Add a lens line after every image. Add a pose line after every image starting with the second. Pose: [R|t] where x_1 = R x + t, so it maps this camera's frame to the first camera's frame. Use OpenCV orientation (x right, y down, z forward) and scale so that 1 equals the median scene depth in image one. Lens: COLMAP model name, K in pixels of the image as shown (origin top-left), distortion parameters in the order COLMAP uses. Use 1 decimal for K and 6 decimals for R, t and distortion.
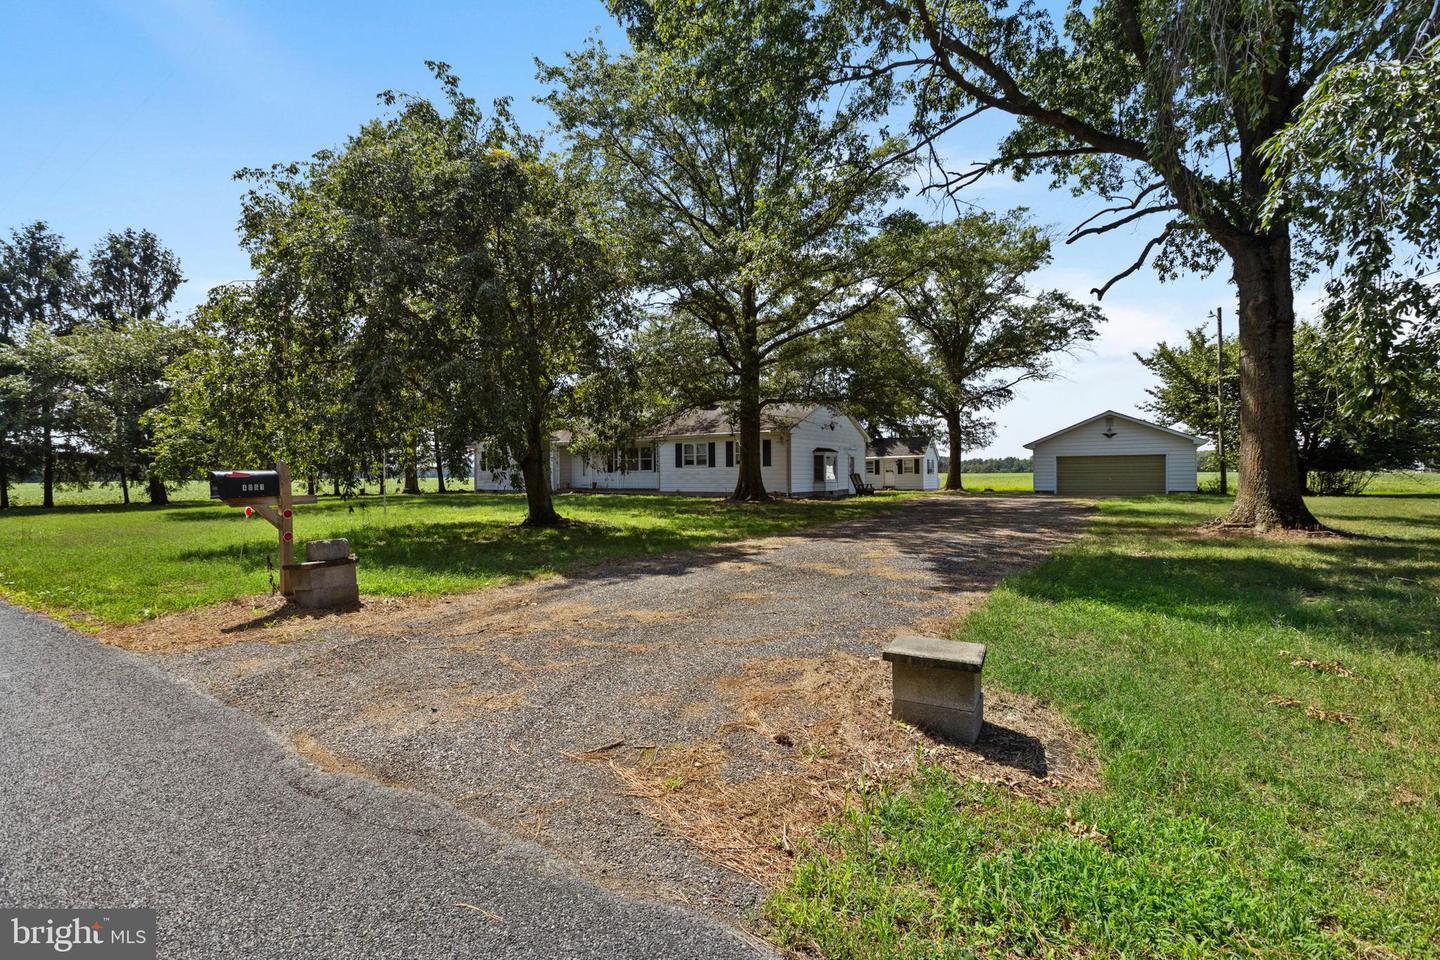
lens RADIAL K [[638.2, 0, 720.0], [0, 638.2, 480.0], [0, 0, 1]] dist [0.000527, 0.000179]
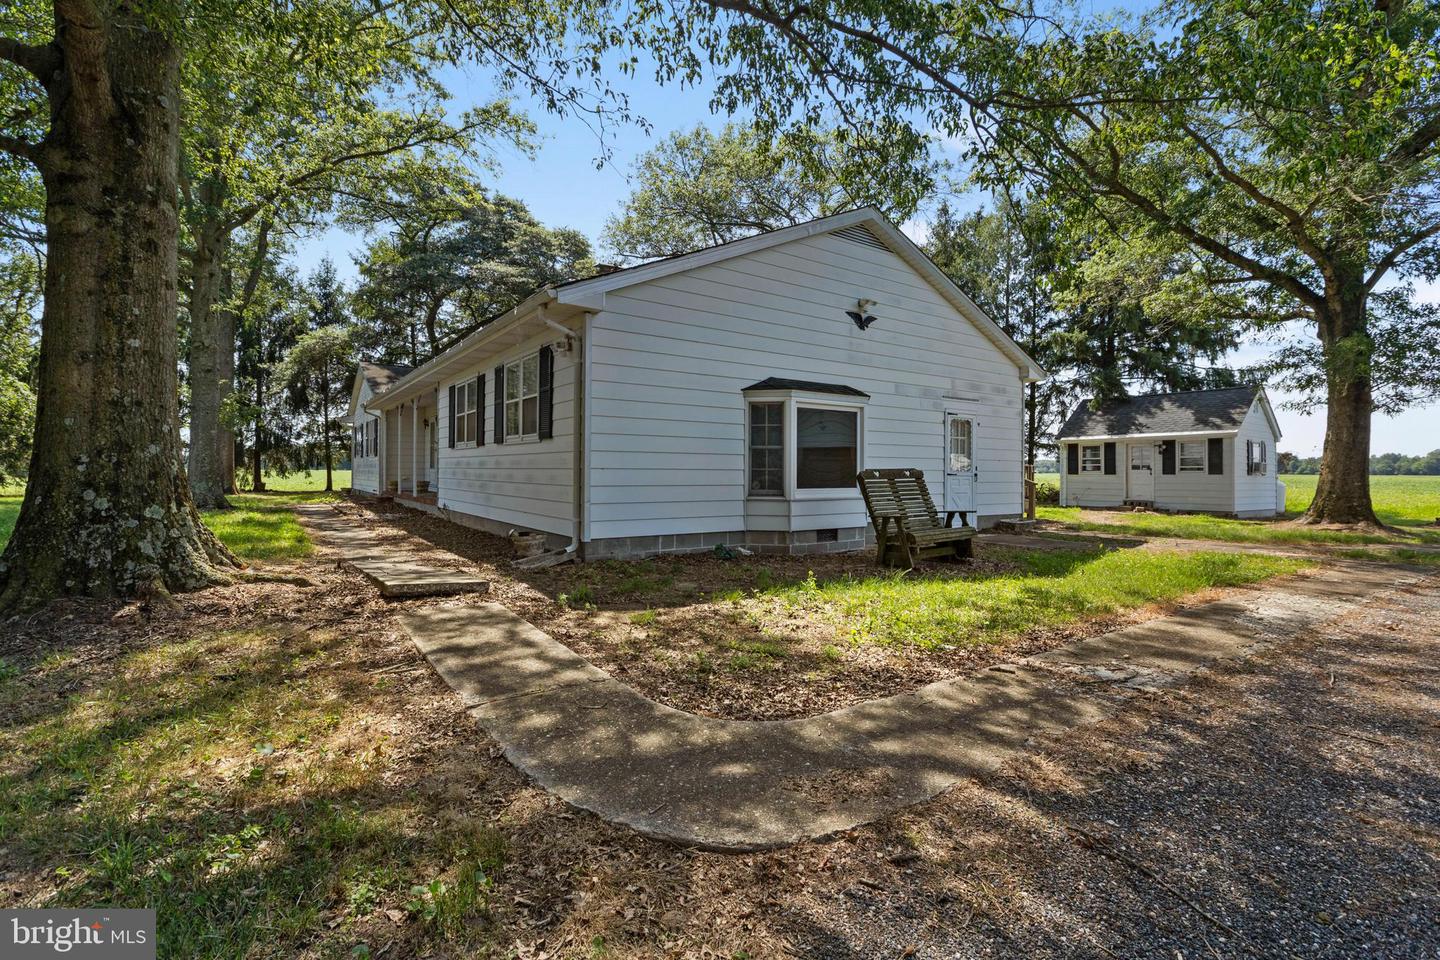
lens RADIAL K [[638.2, 0, 720.0], [0, 638.2, 480.0], [0, 0, 1]] dist [0.000527, 0.000179]
pose [[0.926446, 0.013577, -0.376182, 0.164015], [-0.012508, 0.999908, 0.005284, -0.004026], [0.376219, -0.000191, 0.926531, 0.487273]]
